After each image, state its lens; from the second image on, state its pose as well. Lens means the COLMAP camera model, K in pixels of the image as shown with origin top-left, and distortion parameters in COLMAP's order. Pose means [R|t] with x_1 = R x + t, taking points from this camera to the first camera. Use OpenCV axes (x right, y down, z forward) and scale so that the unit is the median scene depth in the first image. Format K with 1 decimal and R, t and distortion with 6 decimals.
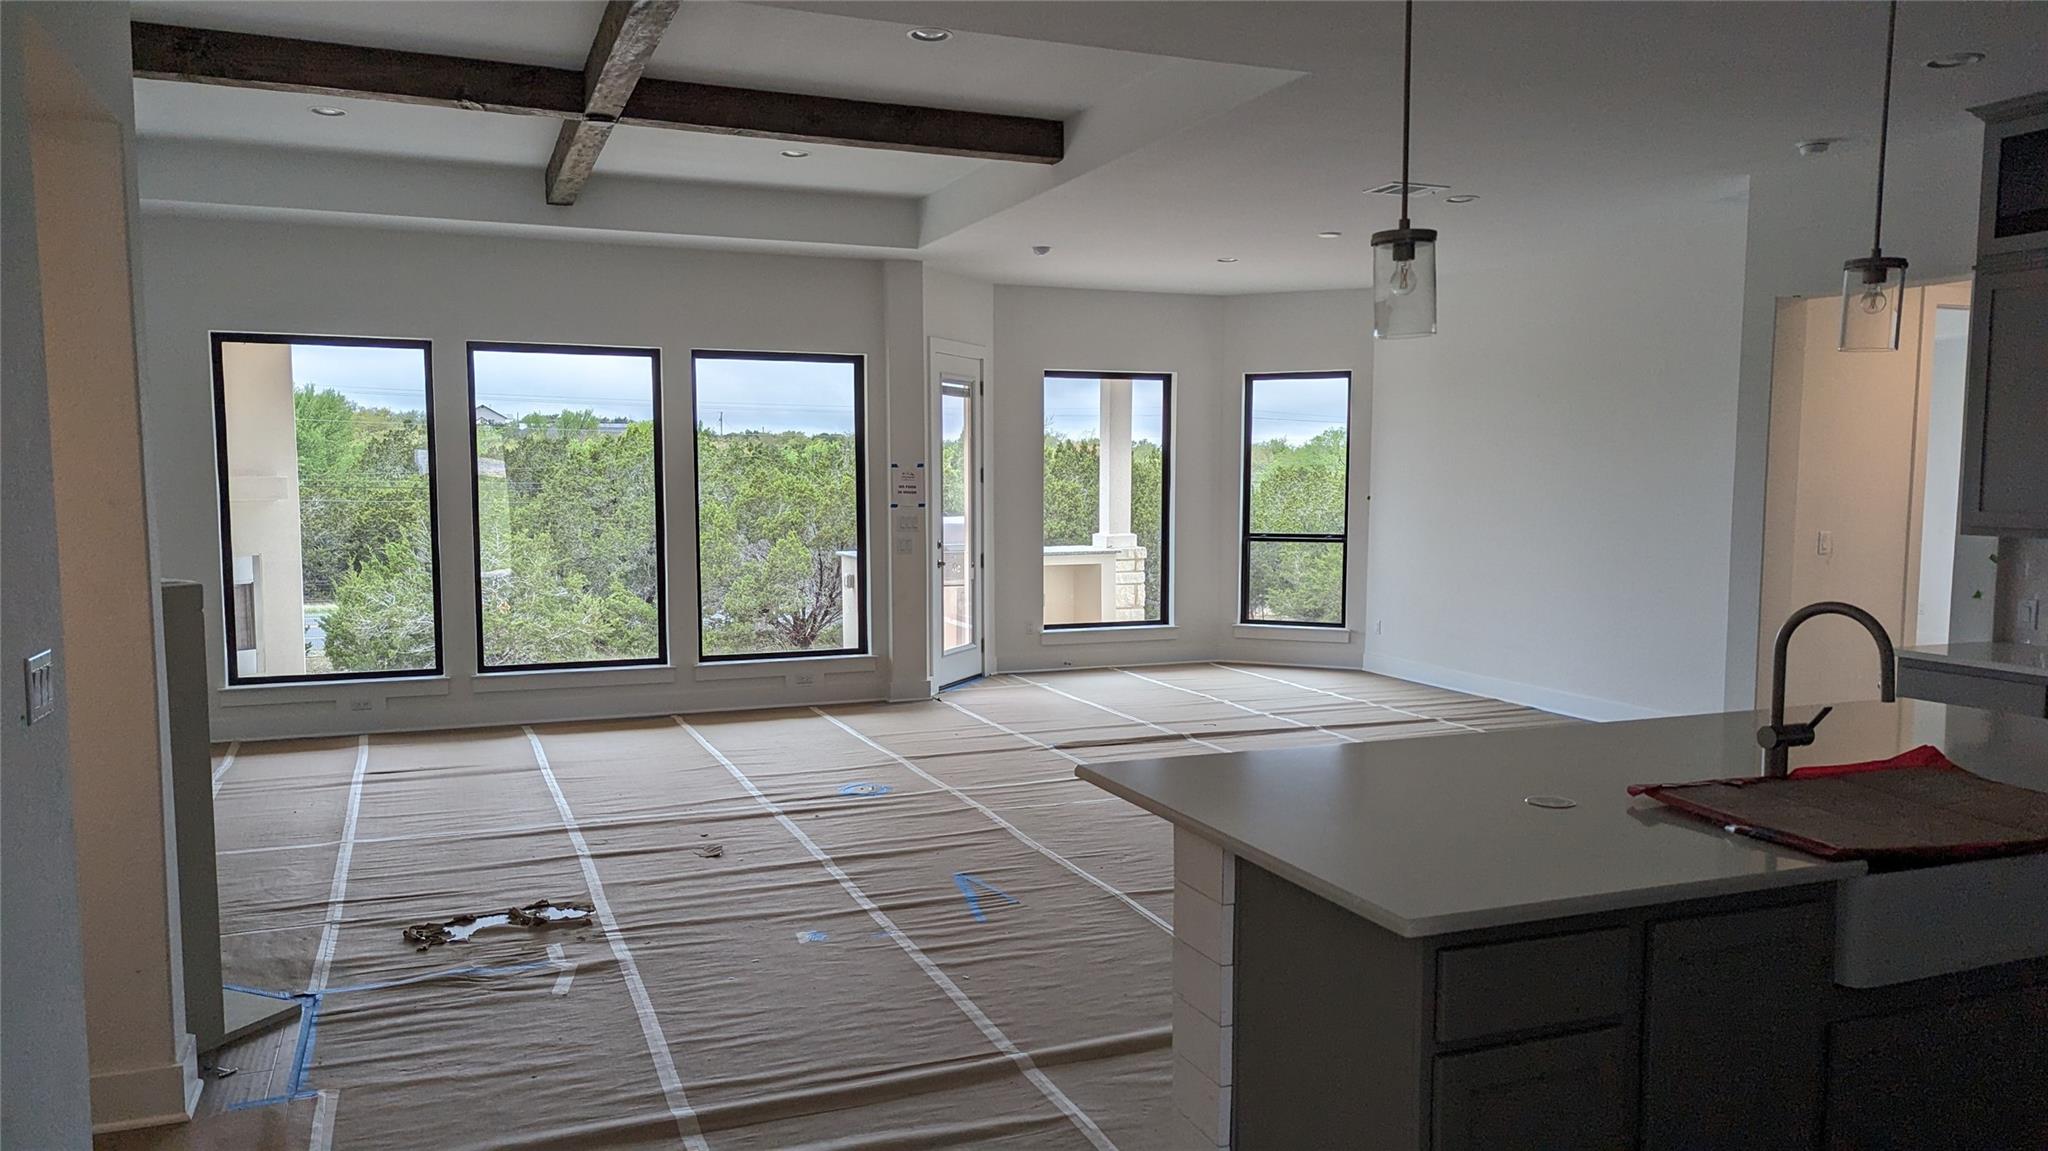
lens RADIAL K [[1431.4, 0, 1024.0], [0, 1431.4, 575.5], [0, 0, 1]] dist [0.087693, -0.001632]
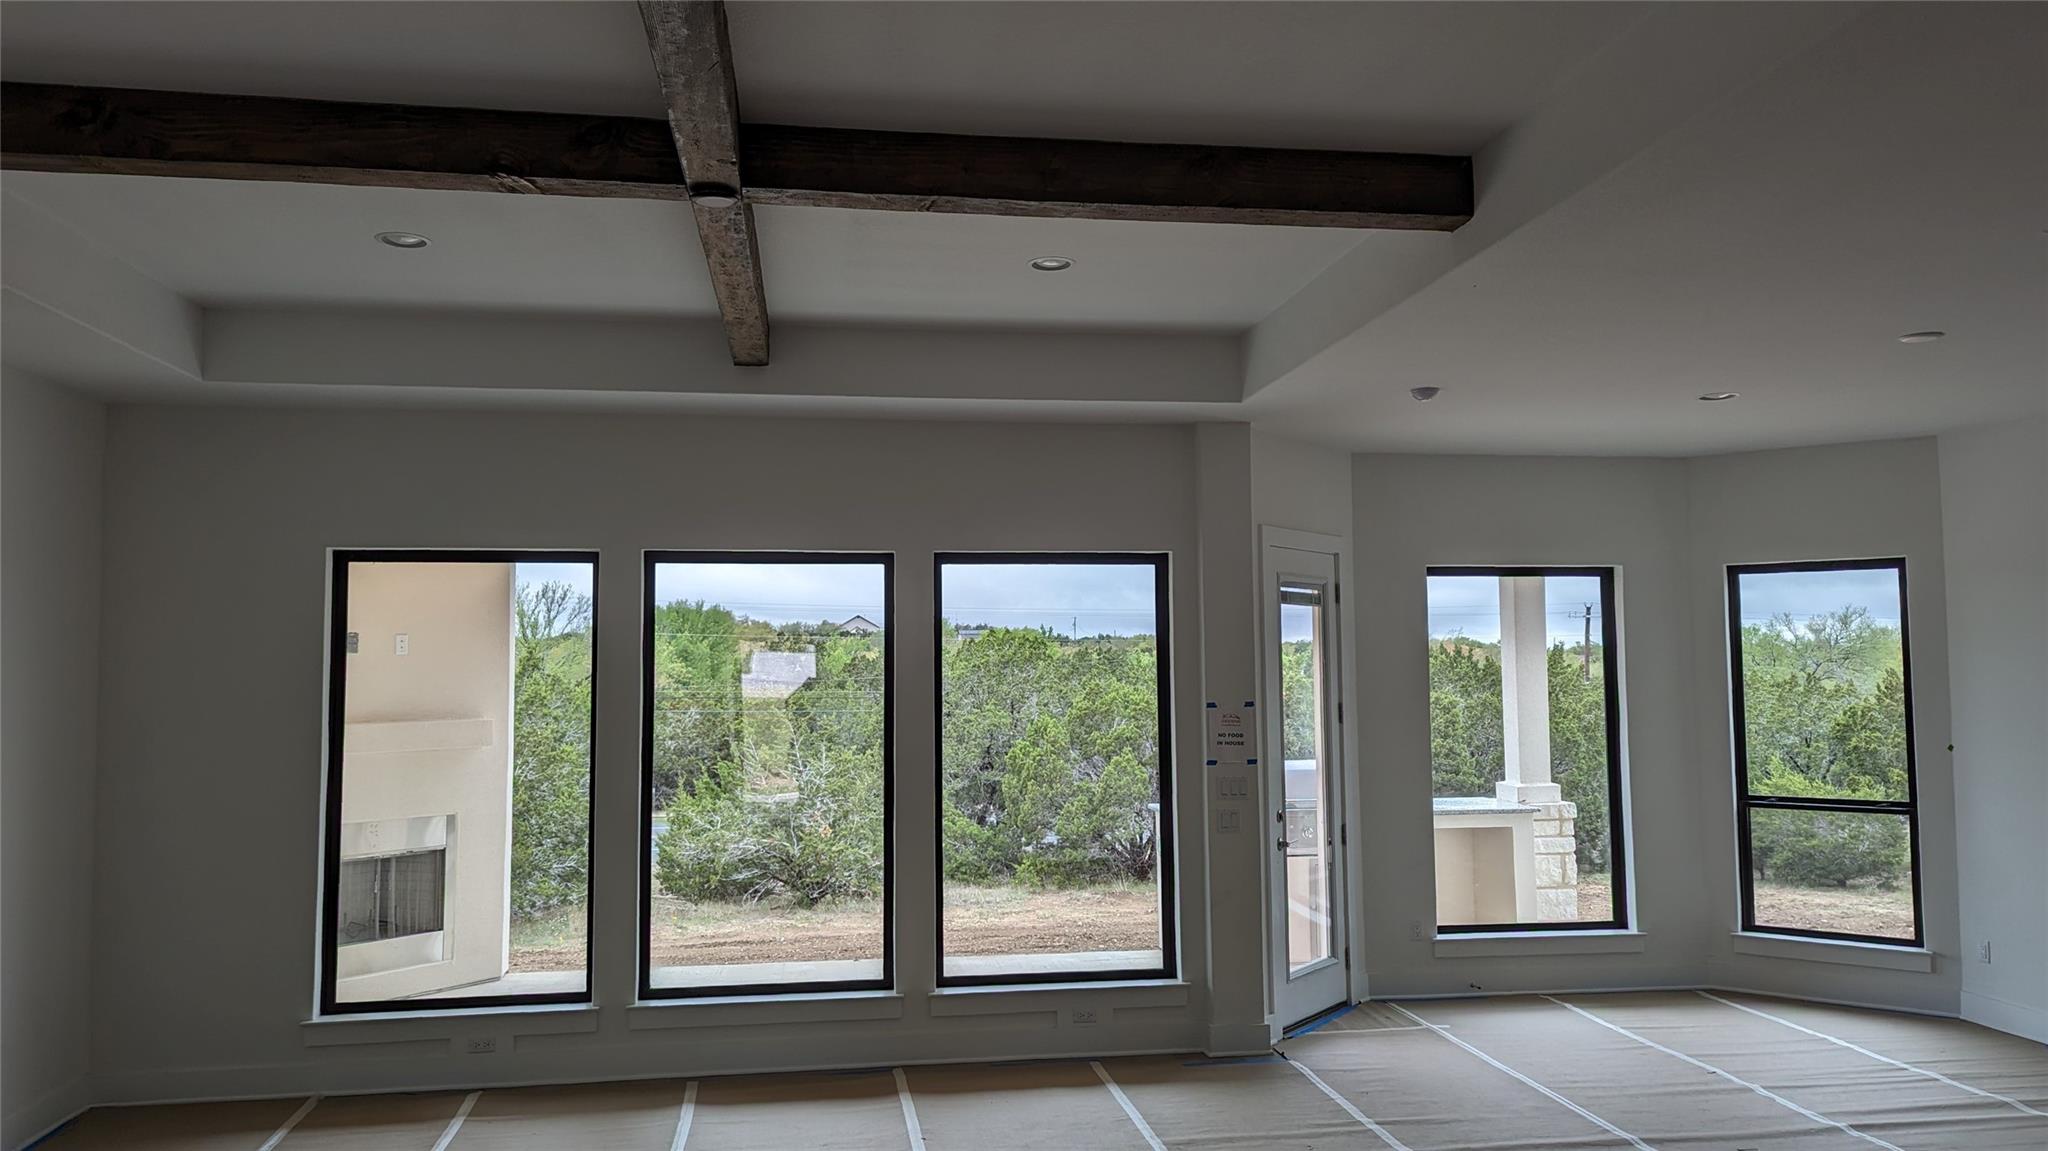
lens RADIAL K [[1371.7, 0, 1024.0], [0, 1371.7, 575.5], [0, 0, 1]] dist [0.103673, -0.104783]
pose [[0.967952, -0.022899, -0.250090, -0.007478], [-0.012284, 0.990325, -0.138221, -0.037627], [0.250836, 0.136863, 0.958306, 0.265732]]
